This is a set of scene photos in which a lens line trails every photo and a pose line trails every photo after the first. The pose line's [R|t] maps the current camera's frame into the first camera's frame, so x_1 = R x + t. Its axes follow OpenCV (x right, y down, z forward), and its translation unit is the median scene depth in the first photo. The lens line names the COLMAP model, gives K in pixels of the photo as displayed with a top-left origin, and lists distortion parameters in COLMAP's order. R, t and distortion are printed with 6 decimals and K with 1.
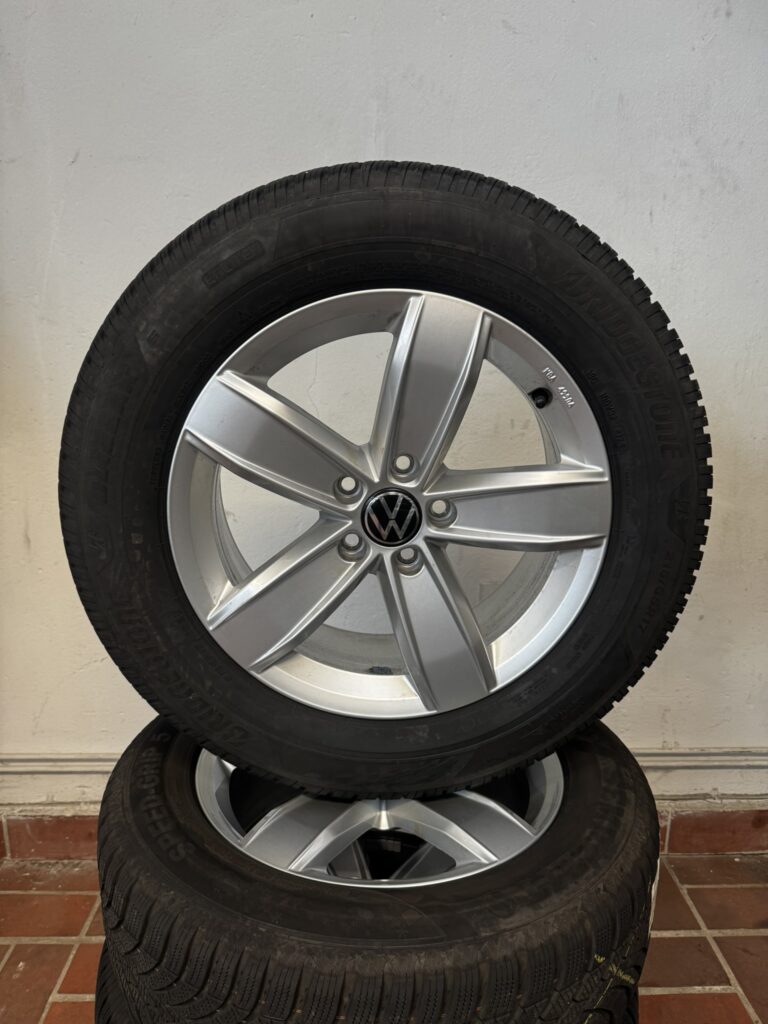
lens RADIAL K [[730.9, 0, 380.2], [0, 730.9, 517.6], [0, 0, 1]] dist [-0.002608, -0.003304]
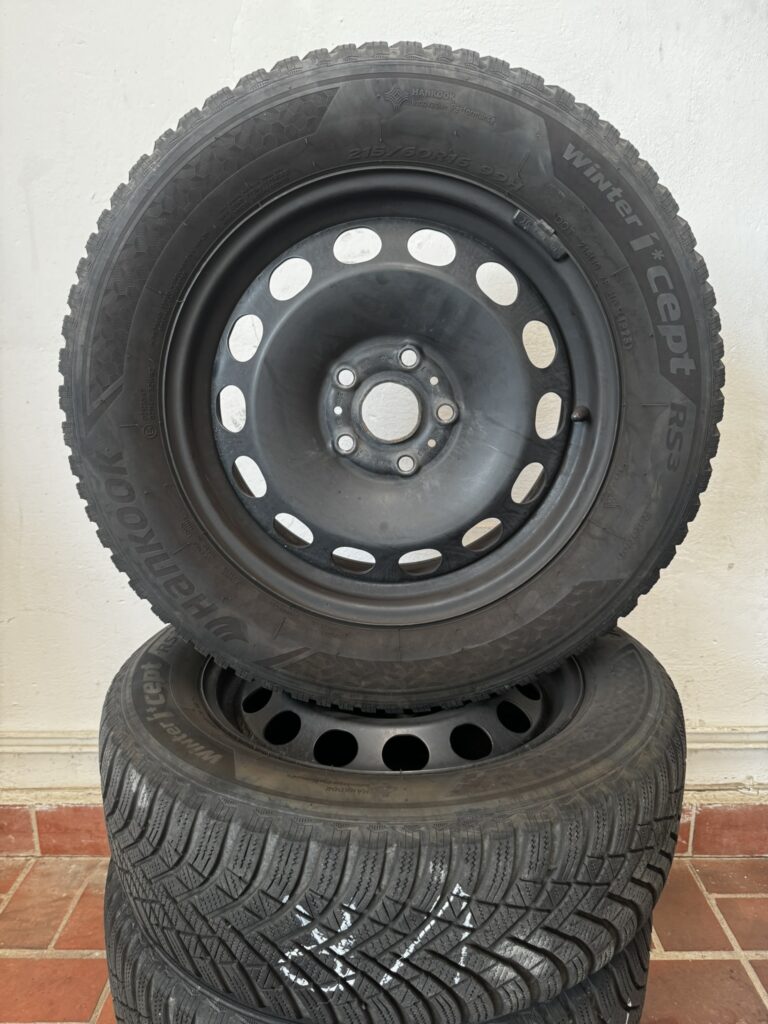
lens RADIAL K [[730.9, 0, 380.2], [0, 730.9, 517.6], [0, 0, 1]] dist [-0.002608, -0.003304]
pose [[0.999294, -0.008755, -0.036527, 0.077506], [0.008773, 0.999961, 0.000347, 0.077504], [0.036523, -0.000668, 0.999333, 0.168171]]
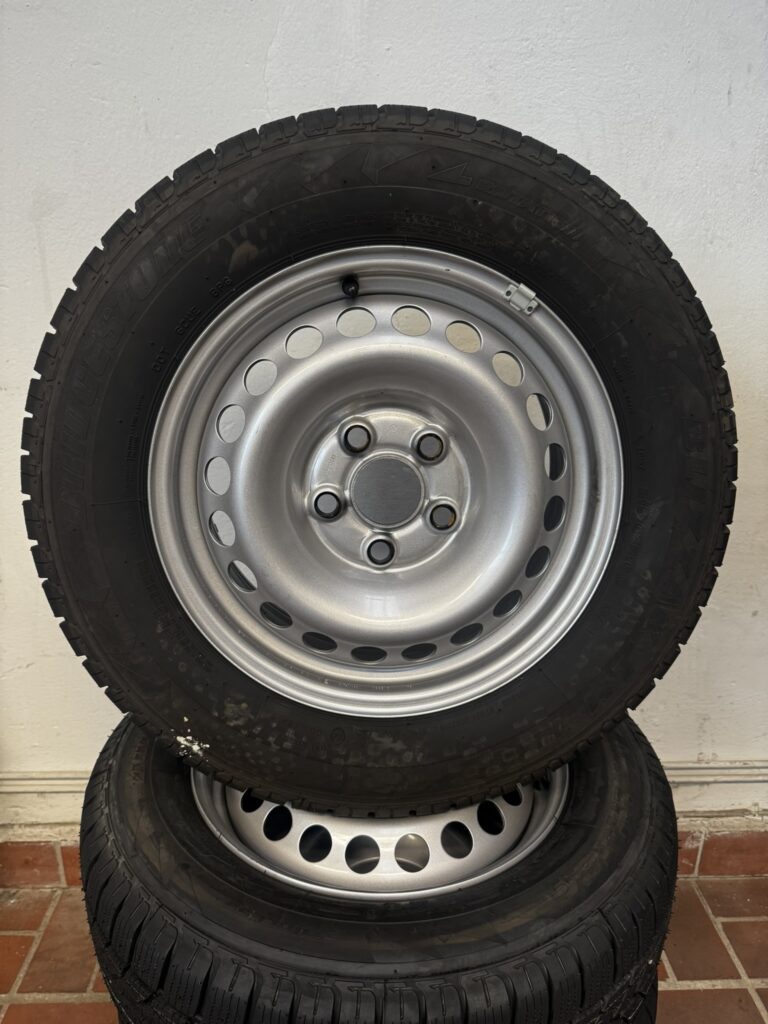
lens RADIAL K [[730.9, 0, 380.2], [0, 730.9, 517.6], [0, 0, 1]] dist [-0.002608, -0.003304]
pose [[0.999965, -0.000088, 0.008386, 0.009135], [-0.000797, 0.994417, 0.105521, -0.056705], [-0.008348, -0.105524, 0.994382, 0.191313]]
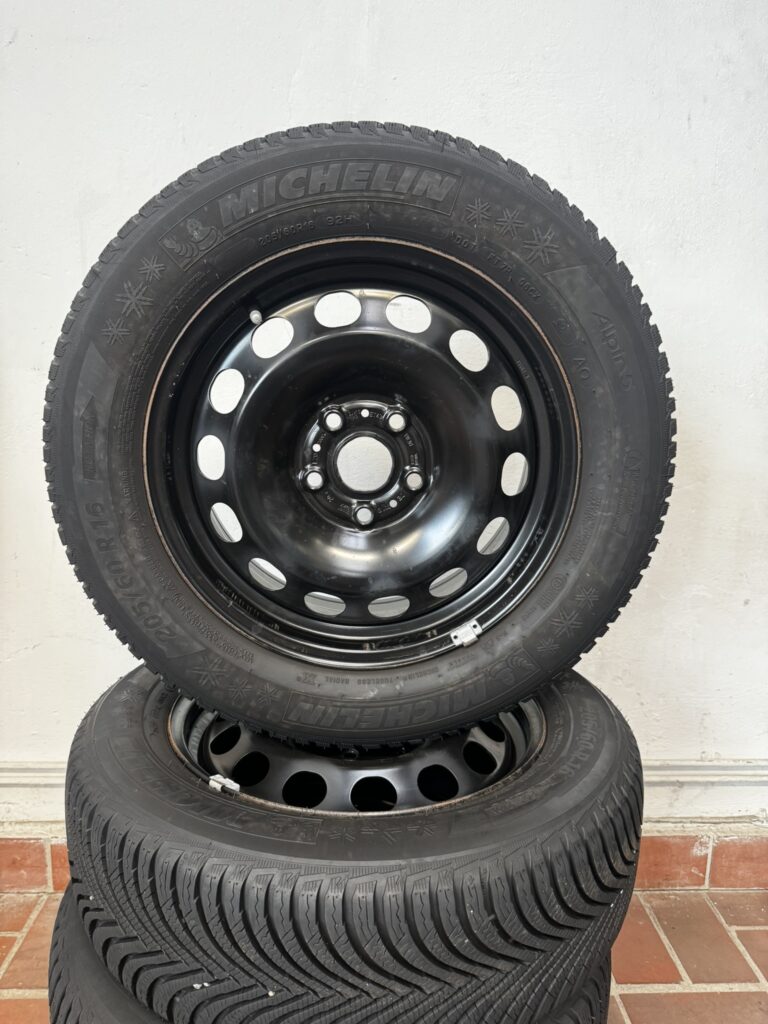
lens RADIAL K [[730.9, 0, 380.2], [0, 730.9, 517.6], [0, 0, 1]] dist [-0.002608, -0.003304]
pose [[0.999848, 0.010098, 0.014188, 0.000546], [-0.009303, 0.998440, -0.055055, 0.087718], [-0.014722, 0.054915, 0.998383, 0.150624]]
